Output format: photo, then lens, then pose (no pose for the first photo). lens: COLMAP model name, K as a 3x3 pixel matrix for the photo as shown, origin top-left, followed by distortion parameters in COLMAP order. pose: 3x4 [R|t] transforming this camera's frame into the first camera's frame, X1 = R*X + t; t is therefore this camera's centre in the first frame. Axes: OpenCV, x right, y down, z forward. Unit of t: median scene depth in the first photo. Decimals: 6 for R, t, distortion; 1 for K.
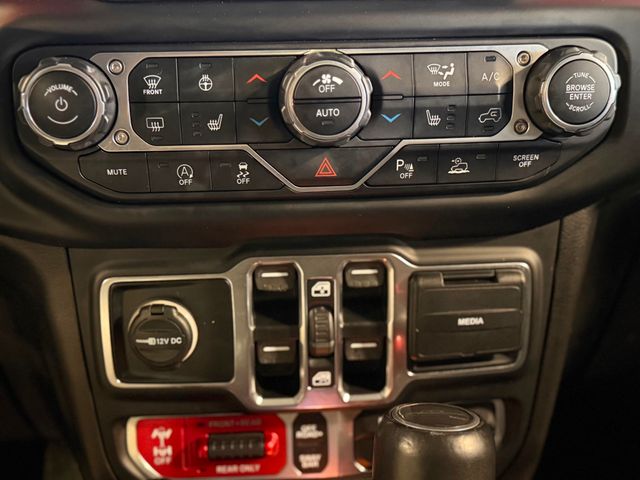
lens RADIAL K [[779.9, 0, 323.7], [0, 779.9, 236.9], [0, 0, 1]] dist [0.098243, 0.000000]
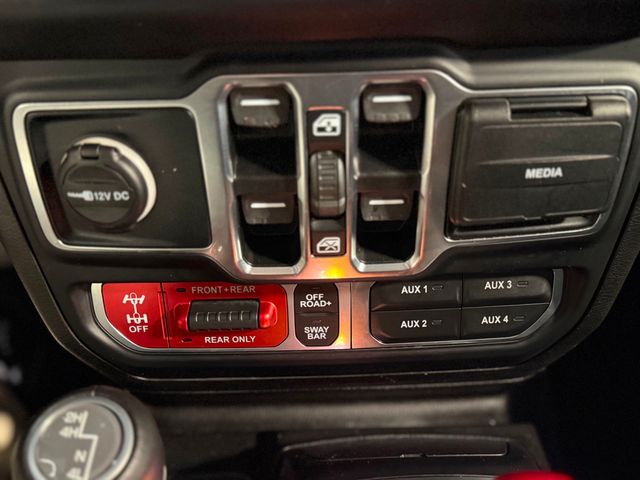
lens RADIAL K [[589.3, 0, 319.5], [0, 589.3, 233.8], [0, 0, 1]] dist [0.043503, 0.000000]
pose [[0.997943, 0.022677, -0.059962, 0.022306], [-0.005793, 0.963417, 0.267946, 0.019813], [0.063845, -0.267047, 0.961566, 0.459317]]
